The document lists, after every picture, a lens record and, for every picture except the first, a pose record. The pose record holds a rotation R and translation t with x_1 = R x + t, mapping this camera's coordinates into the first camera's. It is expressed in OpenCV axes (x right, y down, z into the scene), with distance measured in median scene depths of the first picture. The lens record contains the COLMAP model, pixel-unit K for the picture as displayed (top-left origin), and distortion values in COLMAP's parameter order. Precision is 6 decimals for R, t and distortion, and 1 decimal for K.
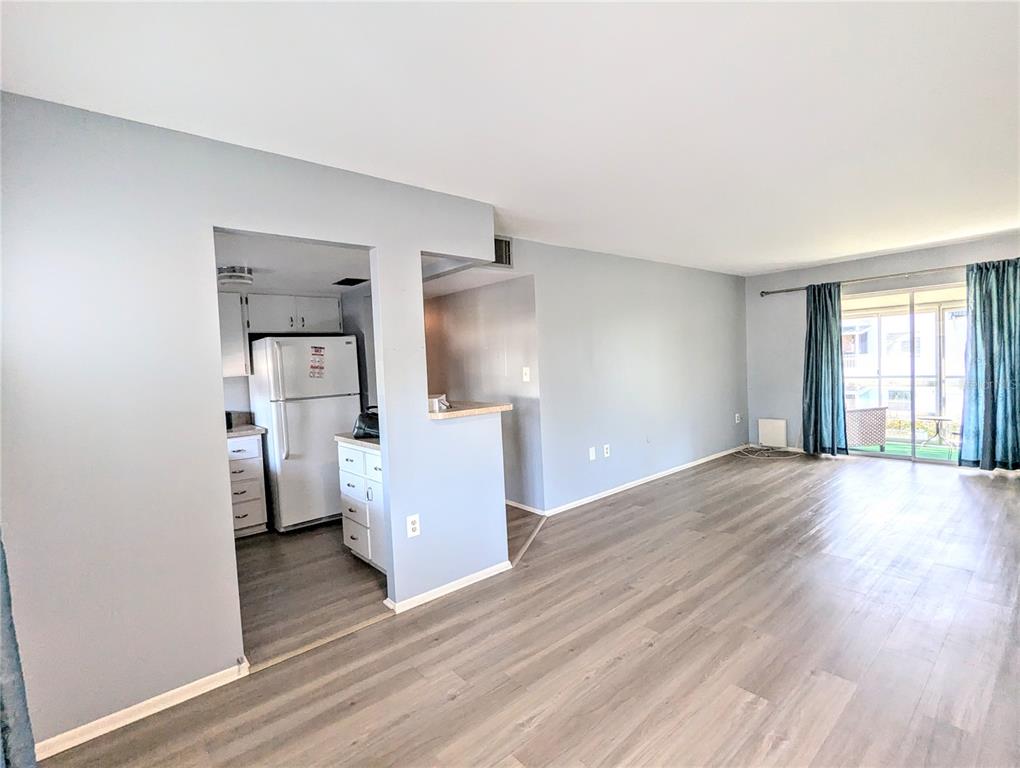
lens RADIAL K [[485.0, 0, 509.3], [0, 485.0, 386.4], [0, 0, 1]] dist [0.002642, 0.000260]
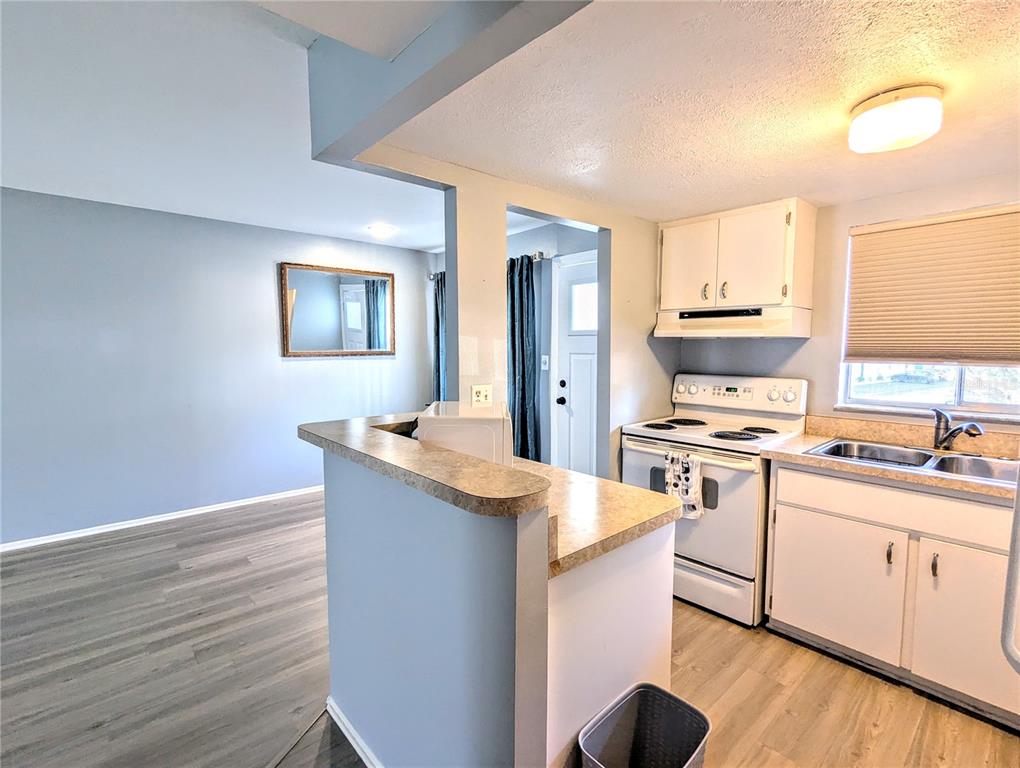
lens RADIAL K [[485.0, 0, 507.4], [0, 485.0, 375.8], [0, 0, 1]] dist [0.002642, 0.000260]
pose [[-0.998916, 0.045269, -0.010813, -0.172870], [0.043735, 0.992446, 0.114618, -0.056986], [0.015920, 0.114021, -0.993351, 1.201905]]
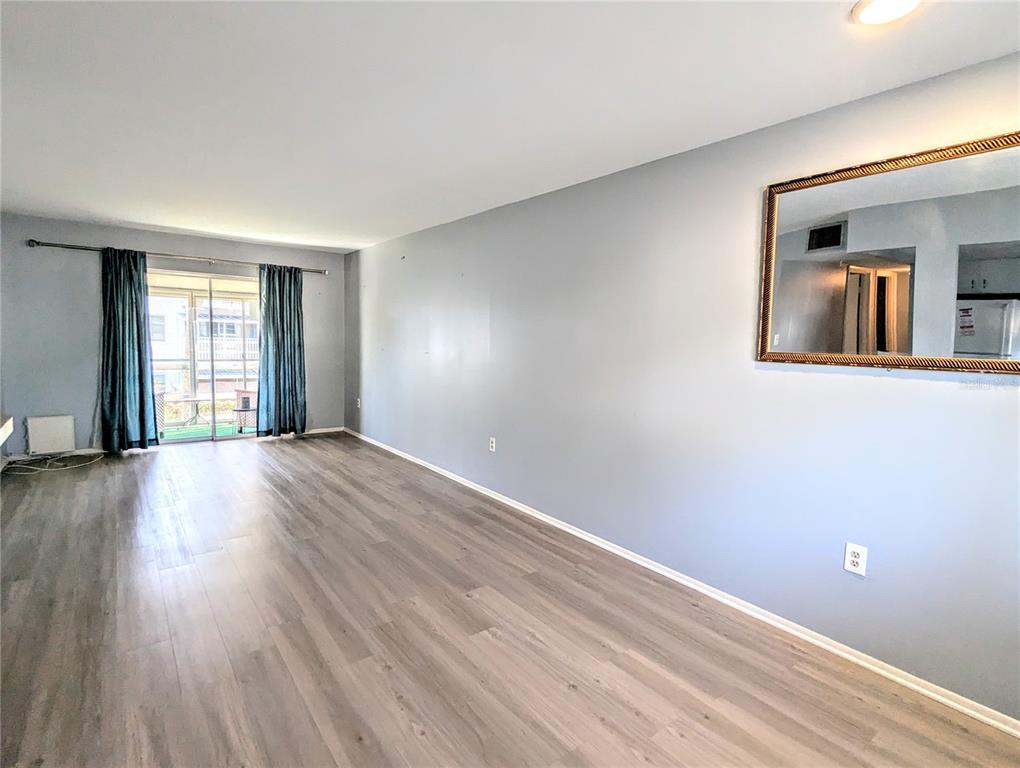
lens RADIAL K [[516.3, 0, 510.7], [0, 516.3, 384.3], [0, 0, 1]] dist [0.001341, 0.000649]
pose [[0.053627, -0.043113, 0.997630, -0.329224], [0.019909, 0.998915, 0.042098, -0.002129], [-0.998363, 0.017604, 0.054427, 0.406495]]
